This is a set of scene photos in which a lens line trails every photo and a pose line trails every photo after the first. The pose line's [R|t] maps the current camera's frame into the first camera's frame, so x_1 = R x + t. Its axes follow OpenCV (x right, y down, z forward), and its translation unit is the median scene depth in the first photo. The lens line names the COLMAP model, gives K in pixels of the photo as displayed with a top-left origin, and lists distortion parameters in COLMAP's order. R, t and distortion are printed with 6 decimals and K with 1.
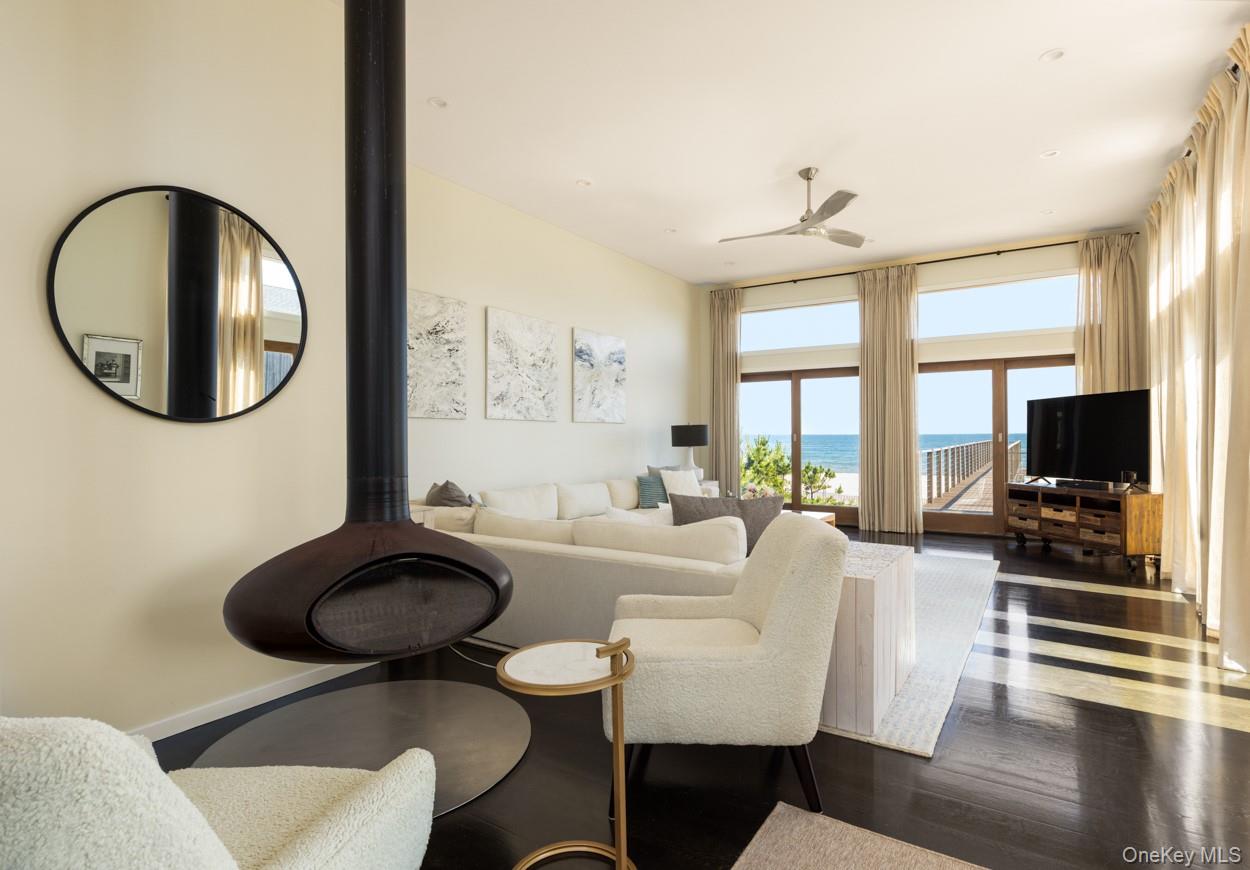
lens RADIAL K [[631.9, 0, 625.1], [0, 631.9, 436.5], [0, 0, 1]] dist [-0.024704, 0.000524]
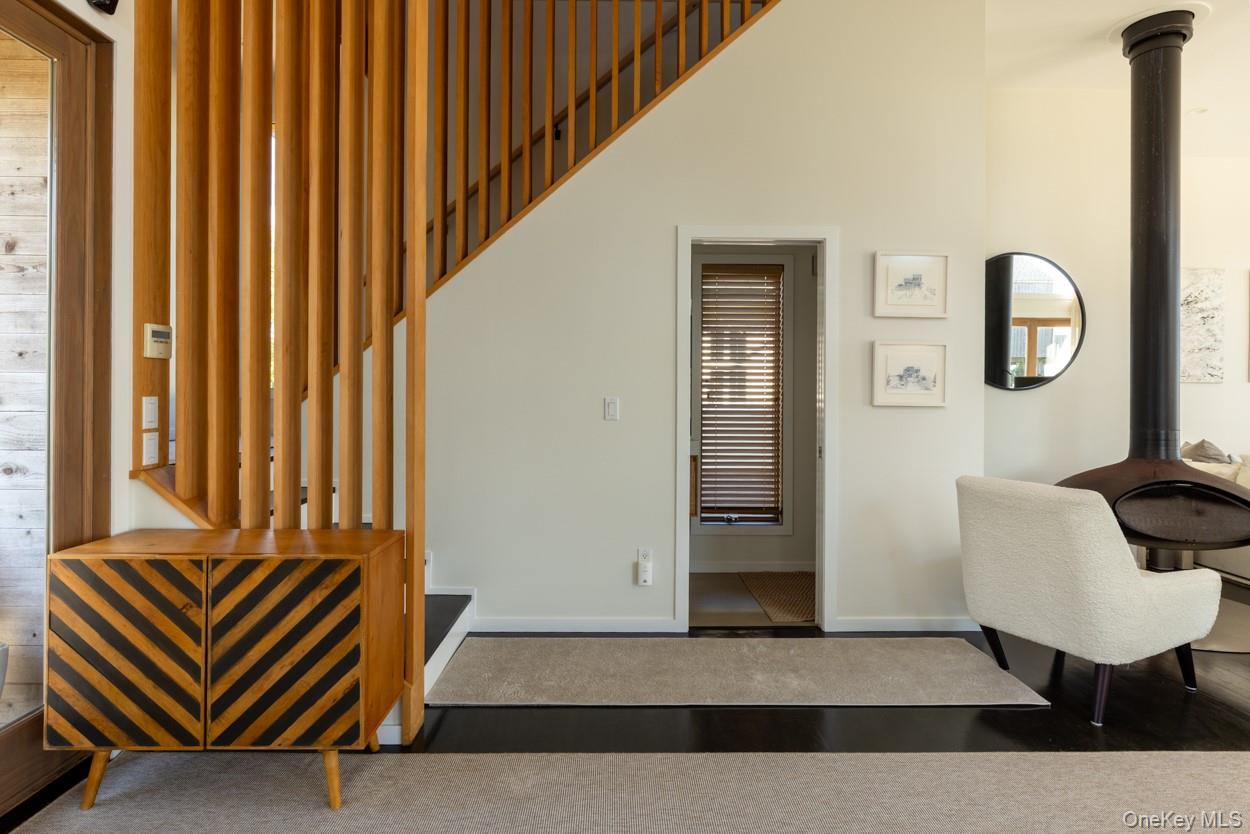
lens RADIAL K [[648.1, 0, 618.2], [0, 648.1, 395.8], [0, 0, 1]] dist [-0.005063, -0.001238]
pose [[0.554842, 0.010773, -0.831886, 0.084322], [-0.007756, 0.999940, 0.007777, -0.007681], [0.831920, 0.002137, 0.554892, -0.450535]]
